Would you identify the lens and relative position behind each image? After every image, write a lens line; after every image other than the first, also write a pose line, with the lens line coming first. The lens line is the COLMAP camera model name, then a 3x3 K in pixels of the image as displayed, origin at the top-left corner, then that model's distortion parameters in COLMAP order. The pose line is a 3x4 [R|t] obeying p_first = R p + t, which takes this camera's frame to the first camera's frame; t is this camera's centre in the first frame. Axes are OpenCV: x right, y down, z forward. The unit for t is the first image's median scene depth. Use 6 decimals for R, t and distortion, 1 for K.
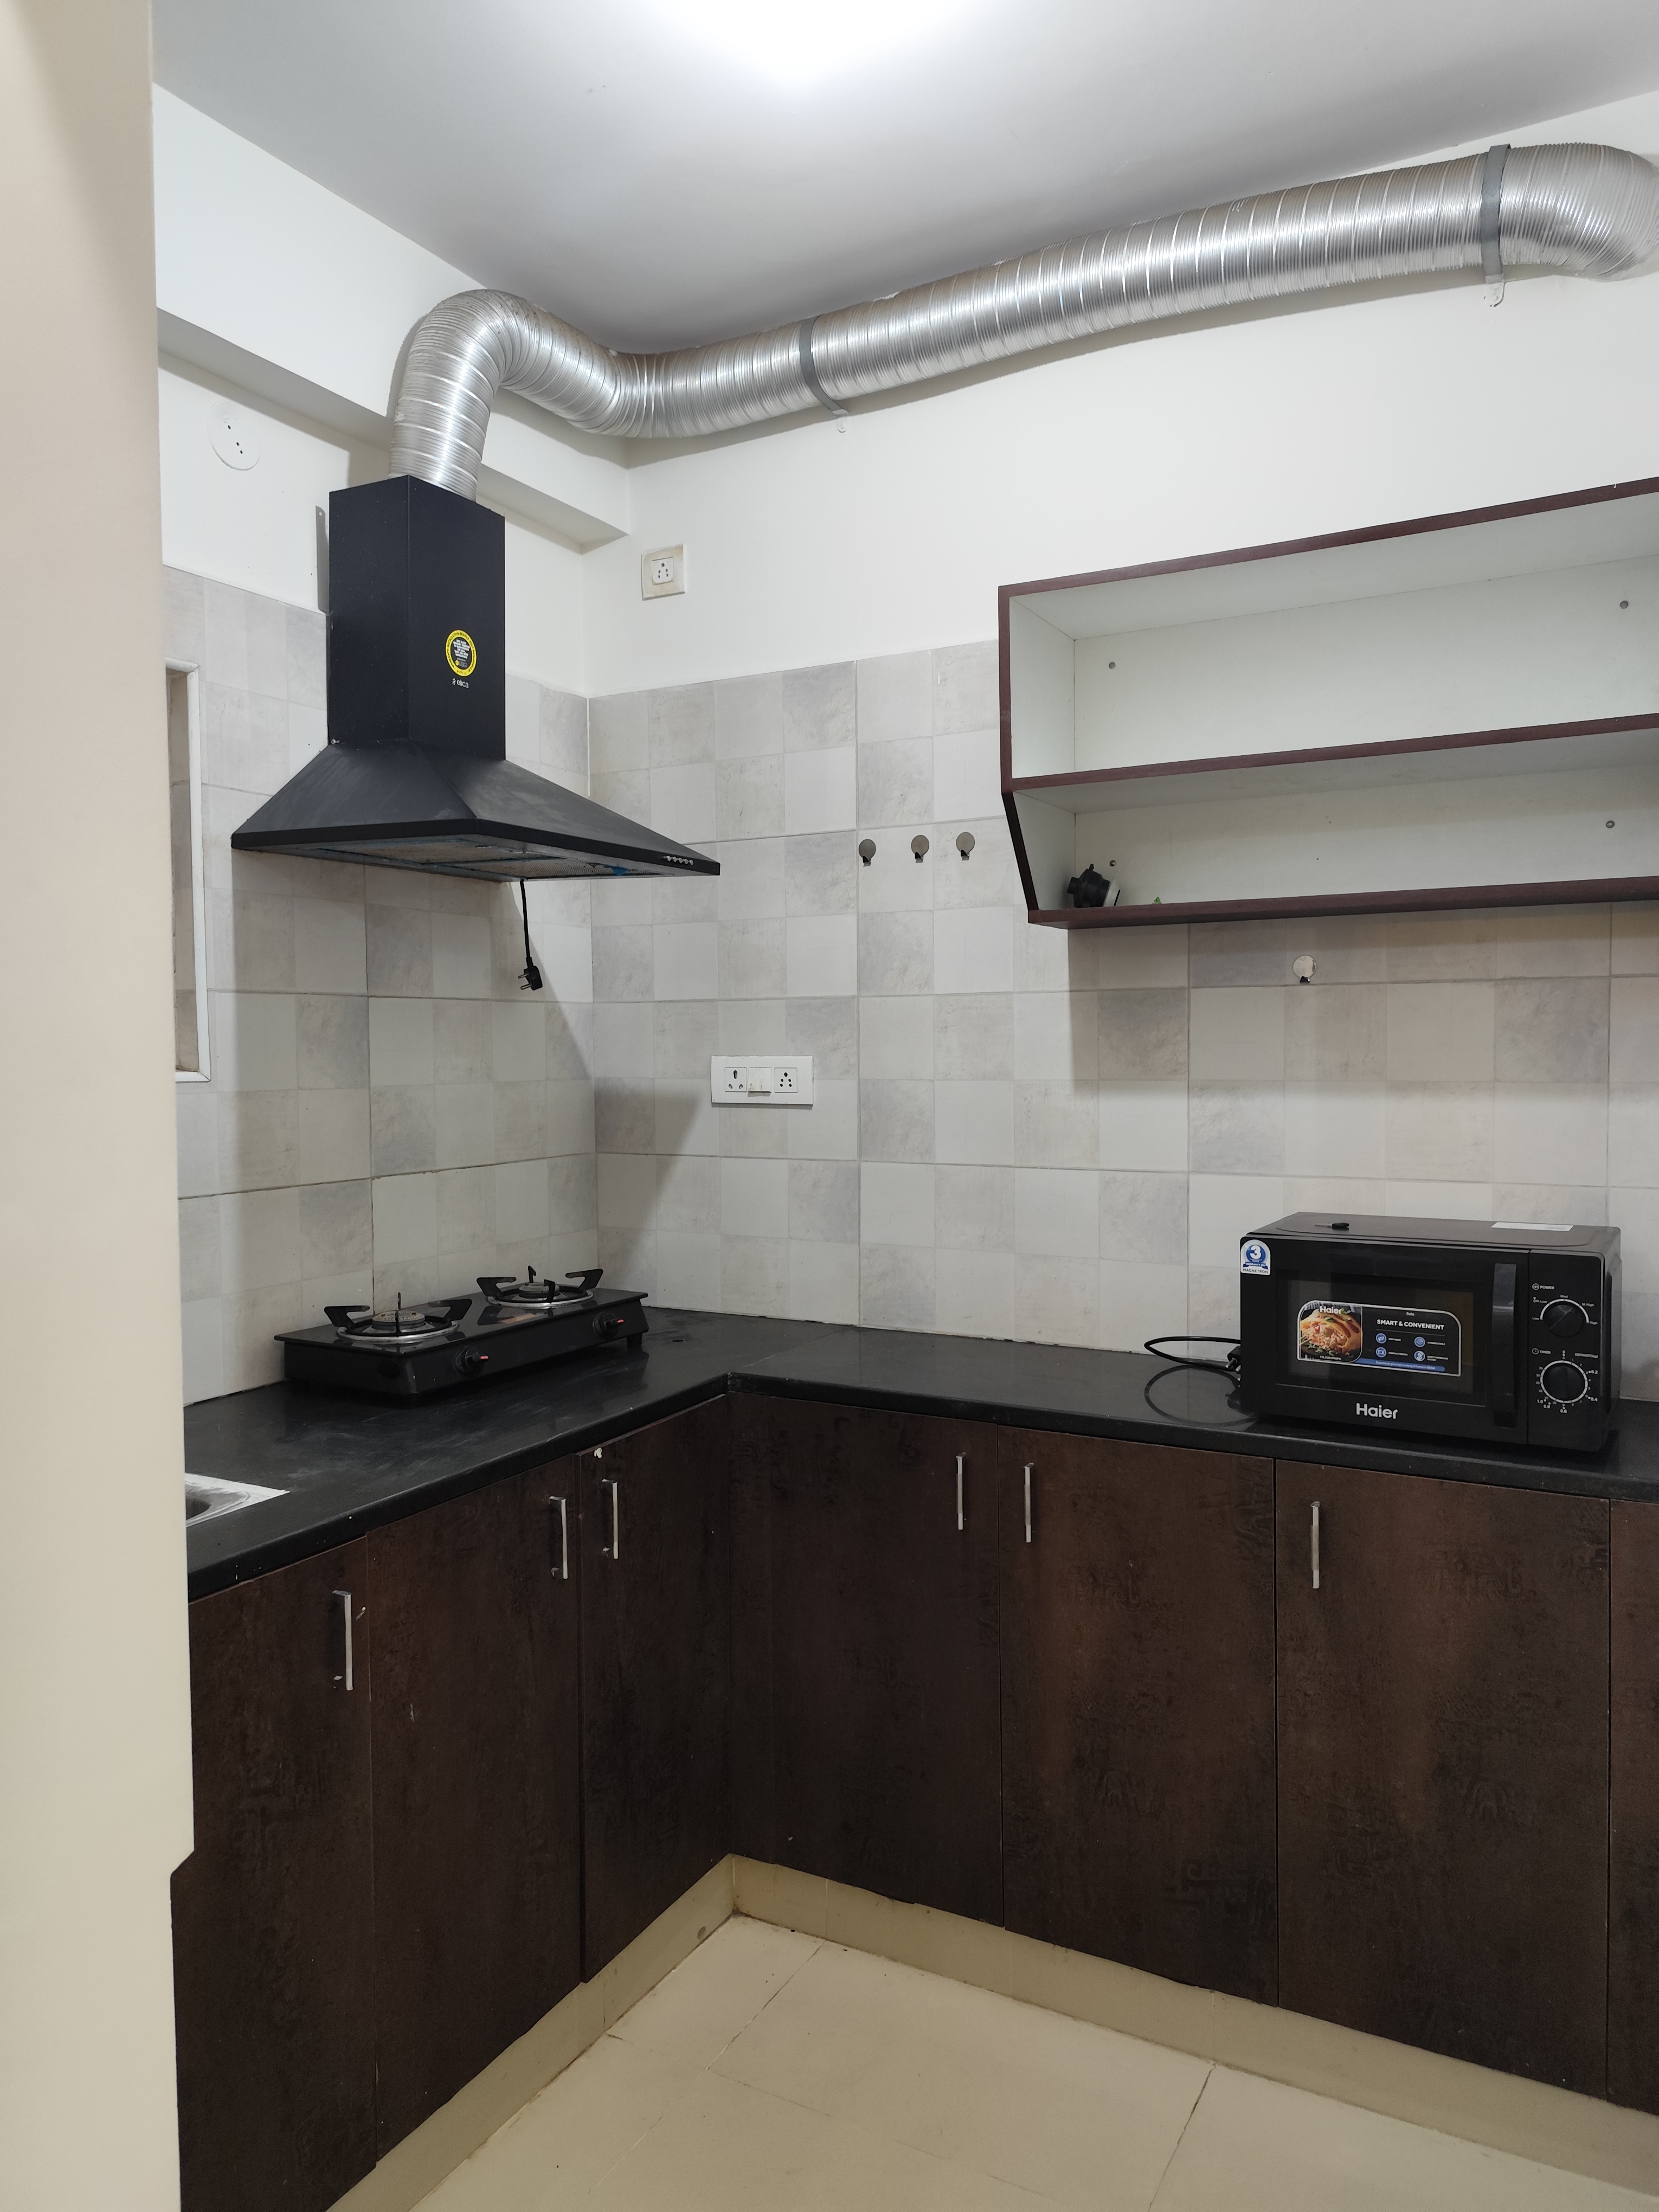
lens RADIAL K [[1510.1, 0, 829.5], [0, 1510.1, 1106.0], [0, 0, 1]] dist [0.064675, -0.072322]
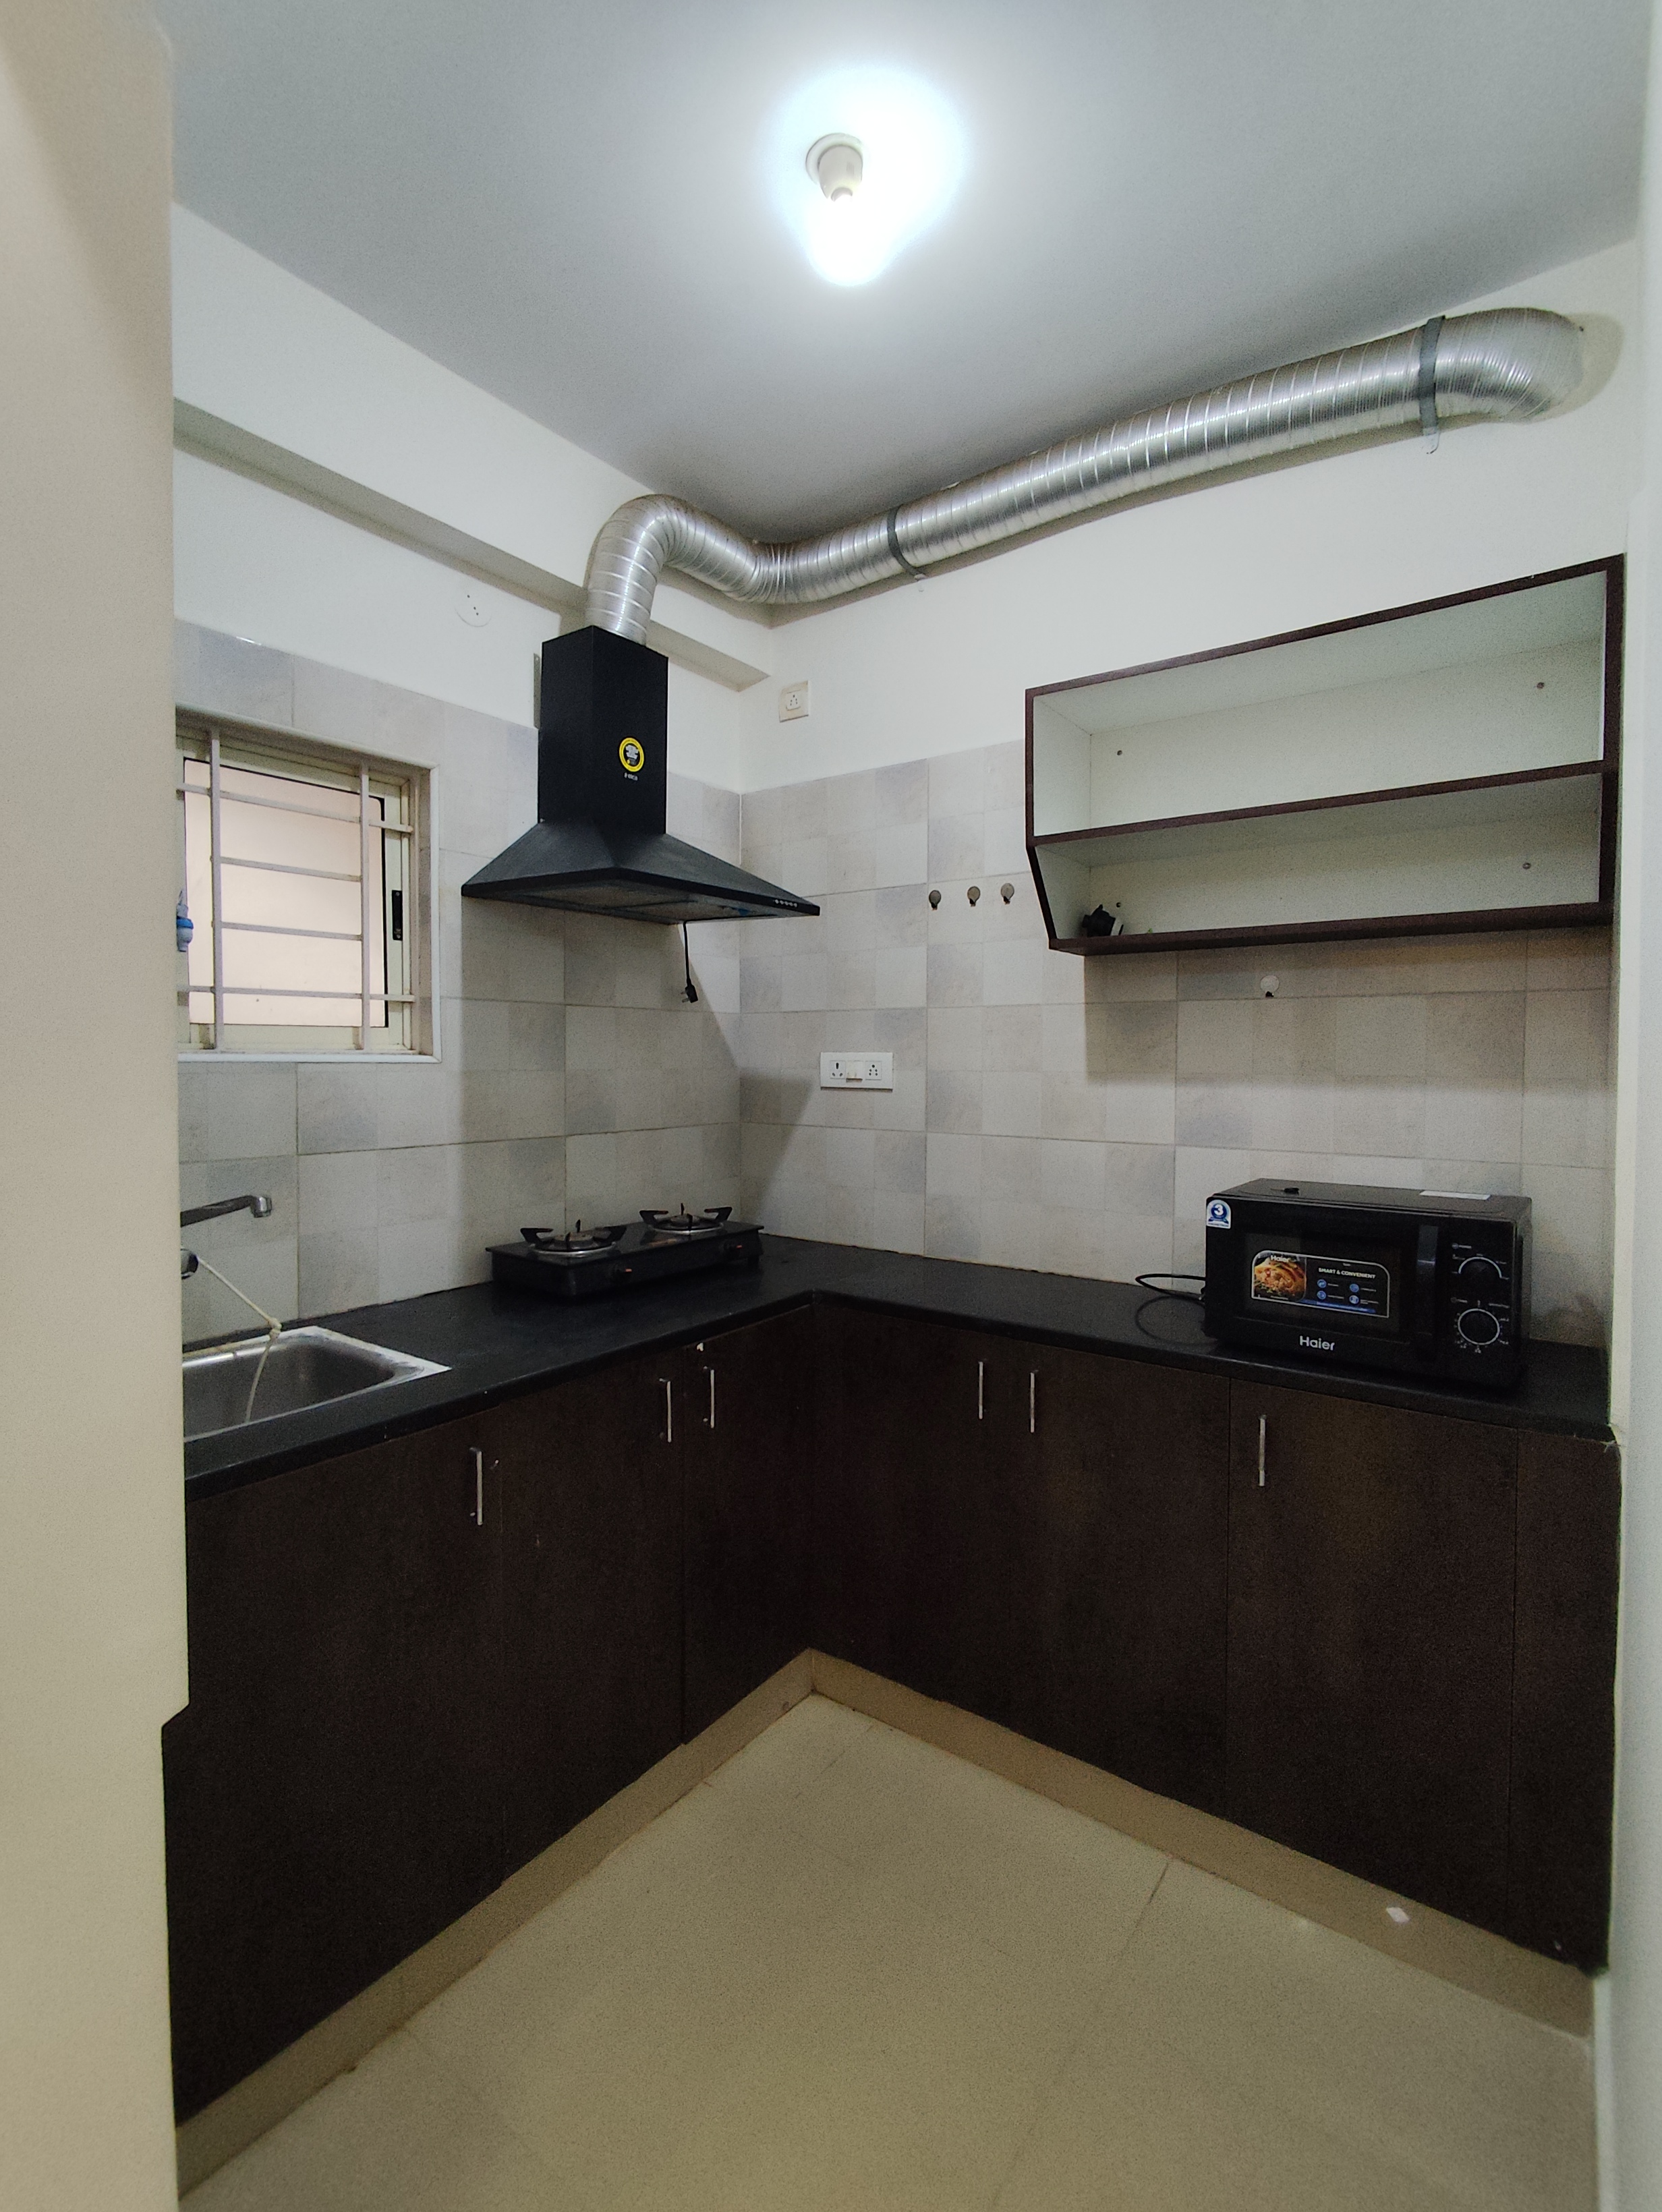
lens RADIAL K [[1014.1, 0, 841.9], [0, 1014.1, 1089.2], [0, 0, 1]] dist [-0.001878, 0.000665]
pose [[0.992189, 0.015716, -0.123752, 0.064895], [-0.016794, 0.999830, -0.007671, 0.008205], [0.123611, 0.009690, 0.992284, 0.120285]]
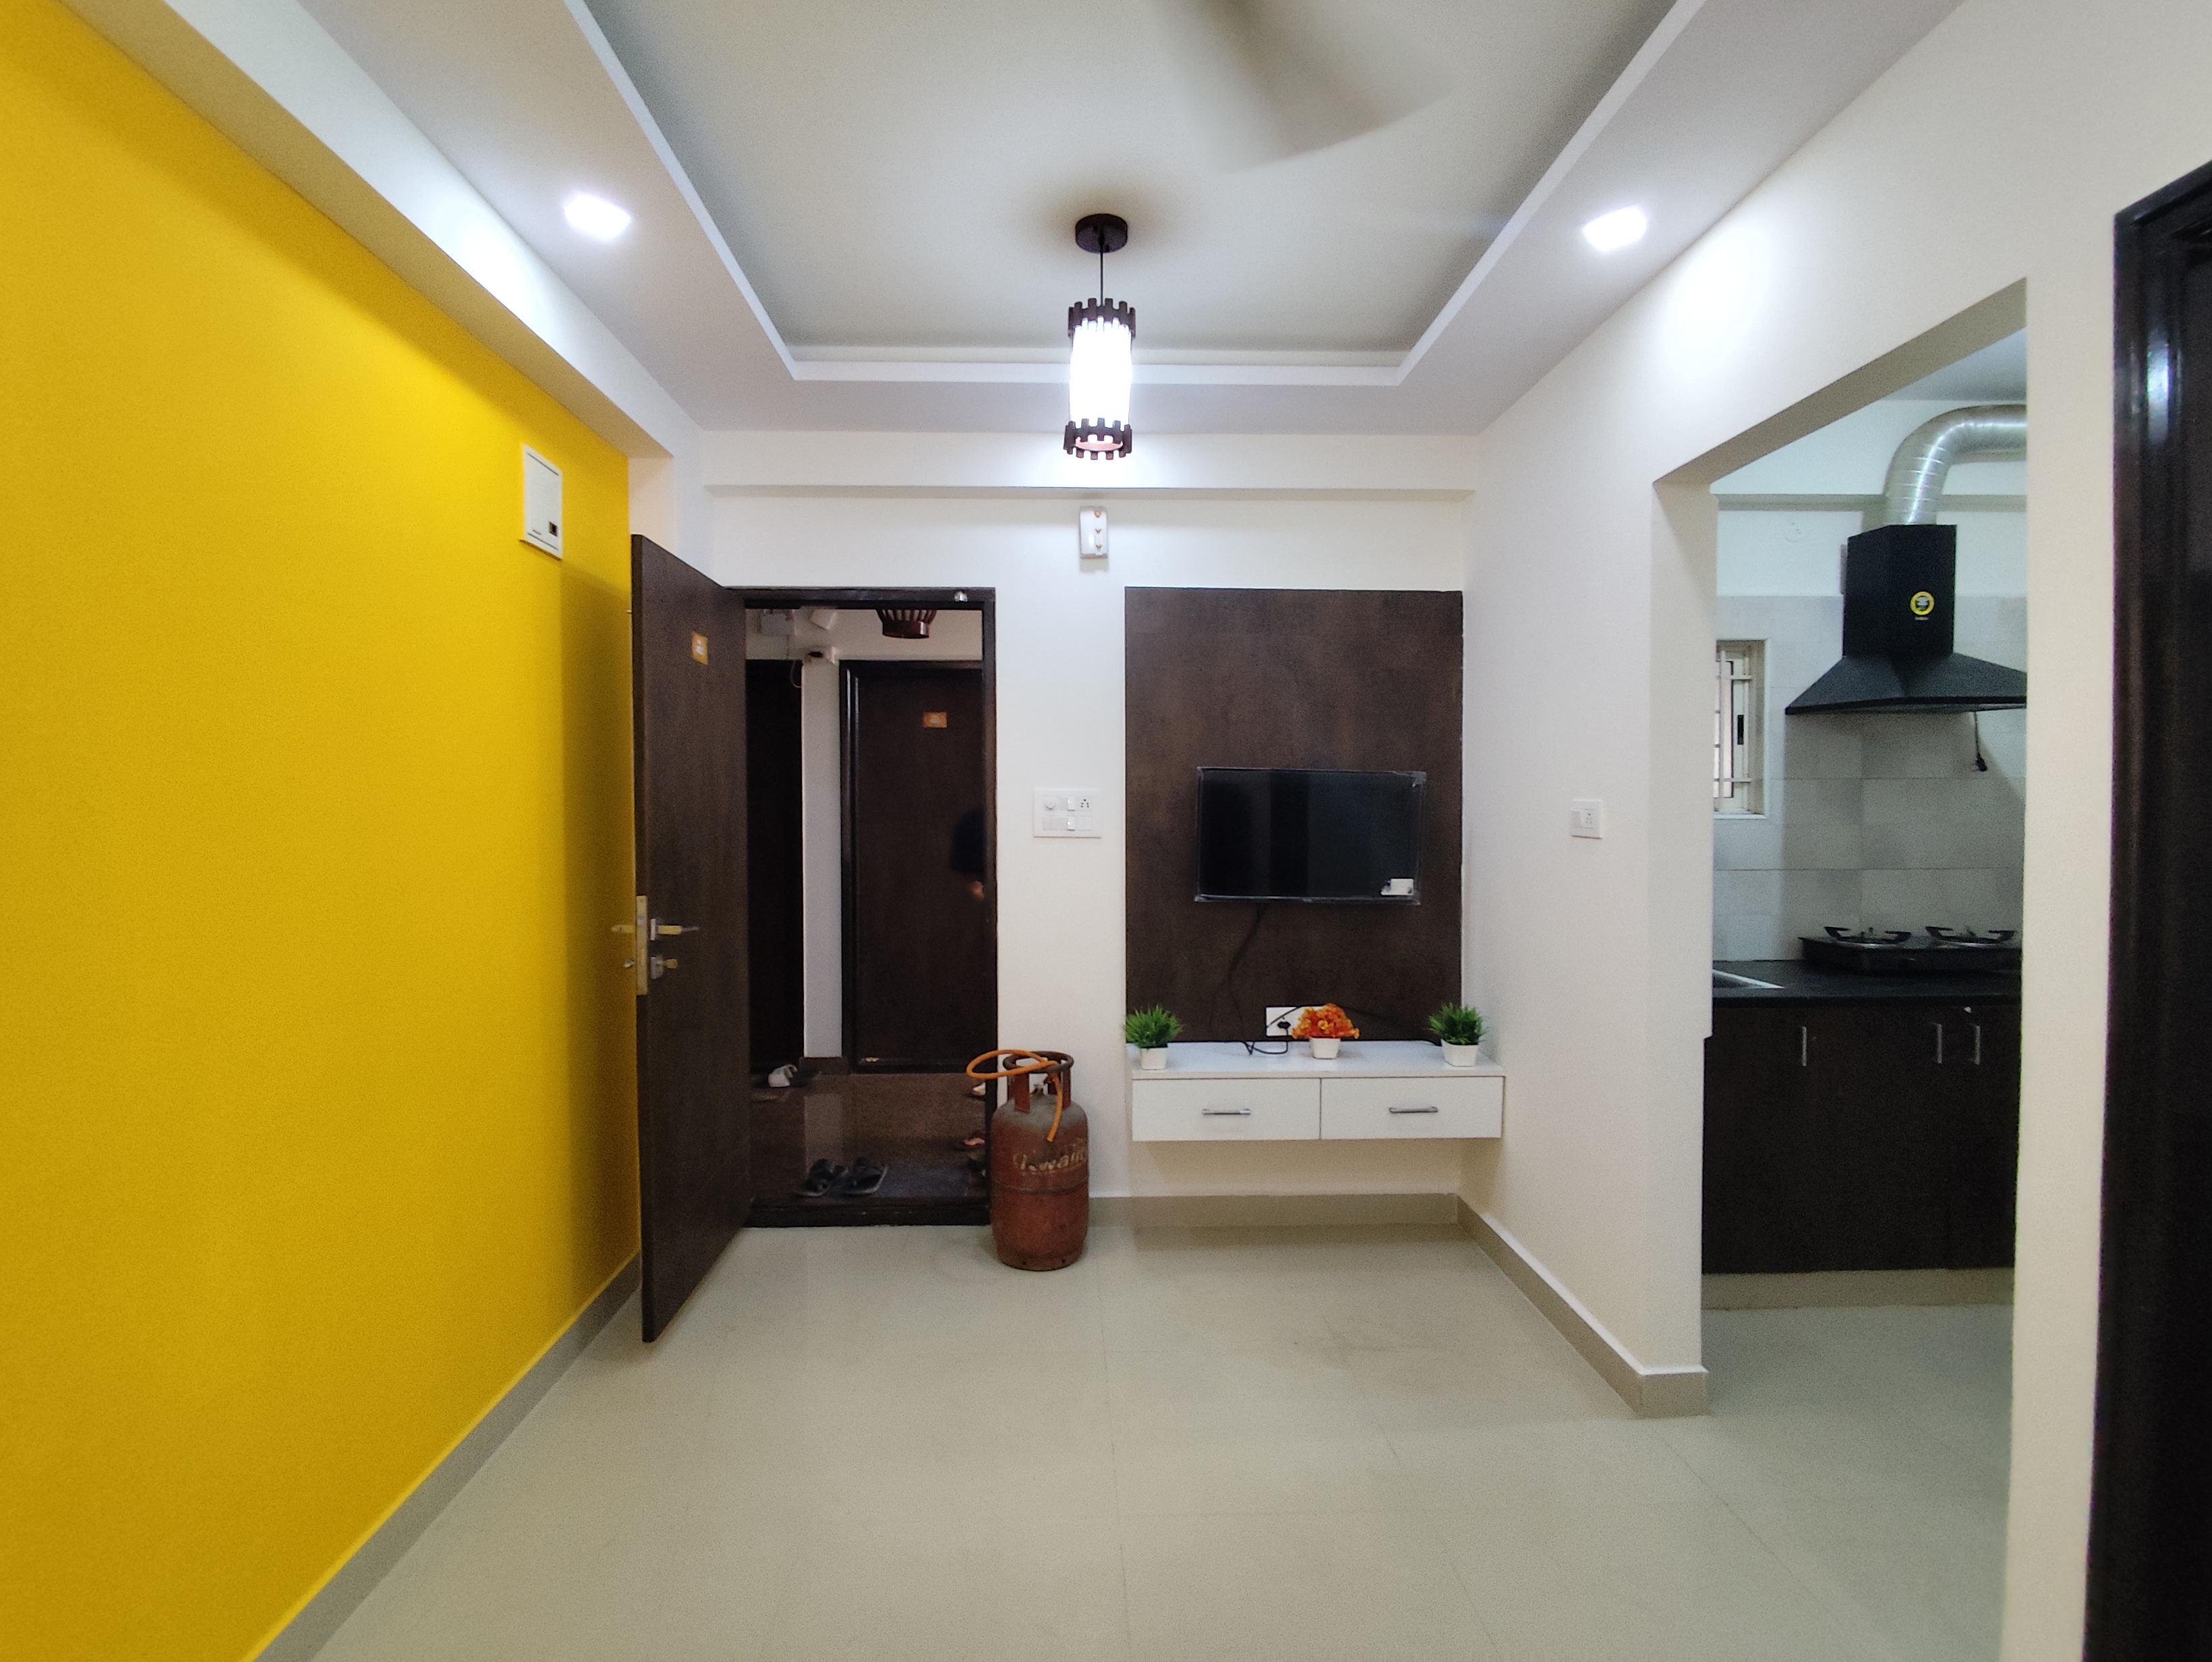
lens RADIAL K [[1007.9, 0, 1078.2], [0, 1007.9, 817.8], [0, 0, 1]] dist [0.012127, -0.014788]
pose [[0.498813, 0.023023, -0.866404, 0.350842], [-0.035577, 0.999348, 0.006073, 0.008475], [0.865979, 0.027795, 0.499307, -0.585955]]
